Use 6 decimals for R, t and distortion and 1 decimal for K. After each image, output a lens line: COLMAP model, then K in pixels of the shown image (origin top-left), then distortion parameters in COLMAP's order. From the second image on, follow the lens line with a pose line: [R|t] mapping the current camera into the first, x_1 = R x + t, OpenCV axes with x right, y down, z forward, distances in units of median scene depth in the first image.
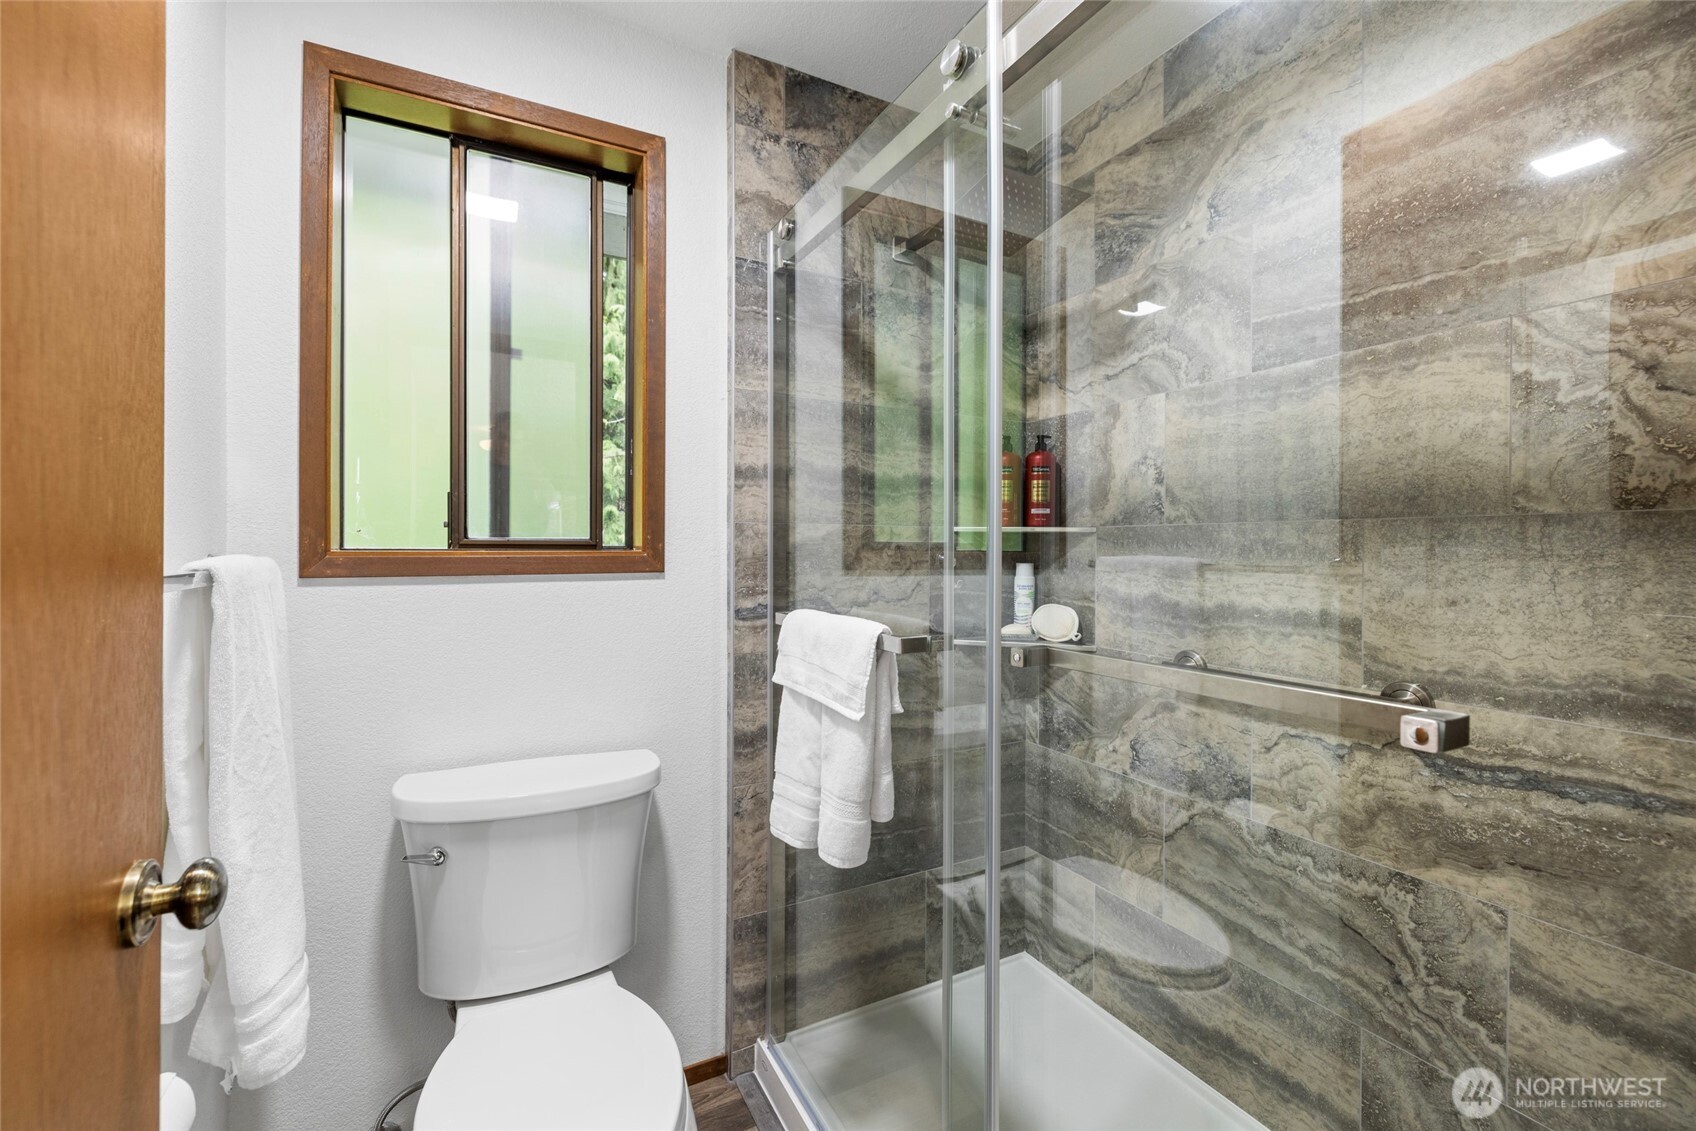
lens RADIAL K [[707.9, 0, 851.4], [0, 707.9, 558.5], [0, 0, 1]] dist [0.000094, 0.000343]
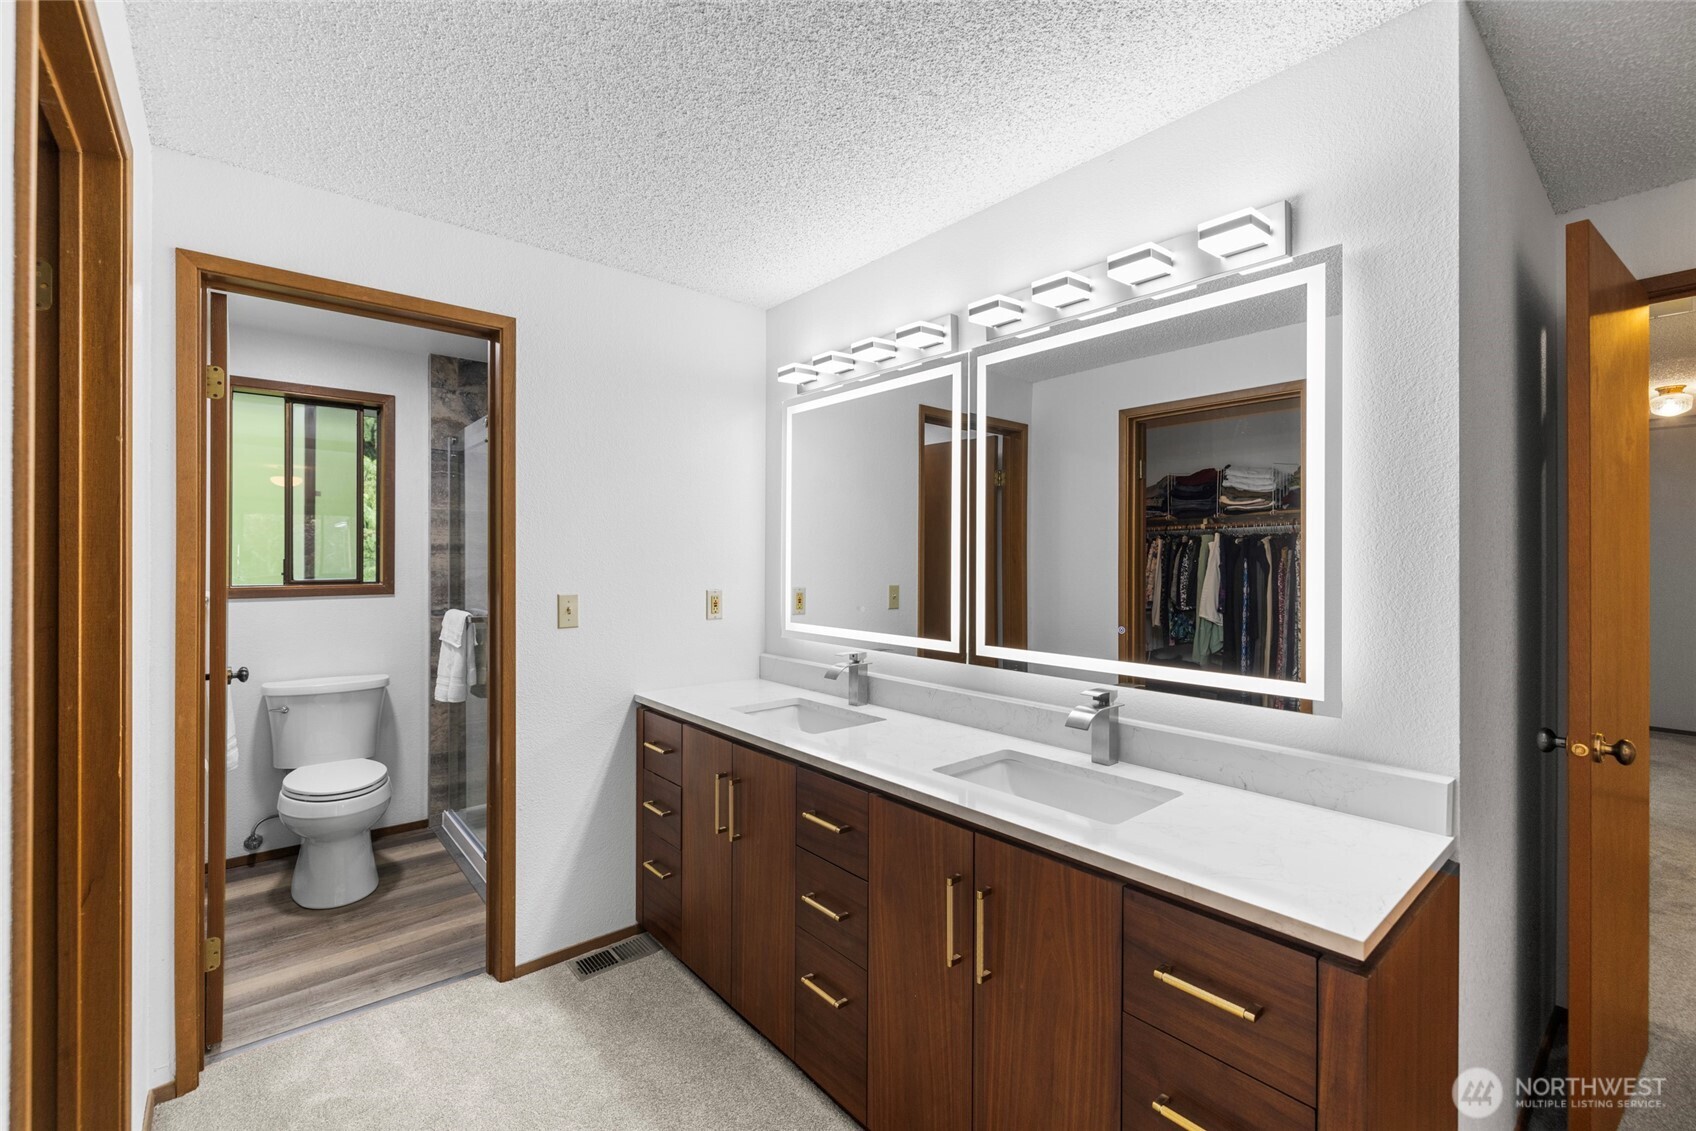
lens RADIAL K [[707.9, 0, 836.0], [0, 707.9, 559.7], [0, 0, 1]] dist [0.000094, 0.000343]
pose [[0.977531, -0.004456, 0.210746, 0.643571], [0.006587, 0.999934, -0.009412, -0.059928], [-0.210690, 0.010588, 0.977496, -1.506789]]
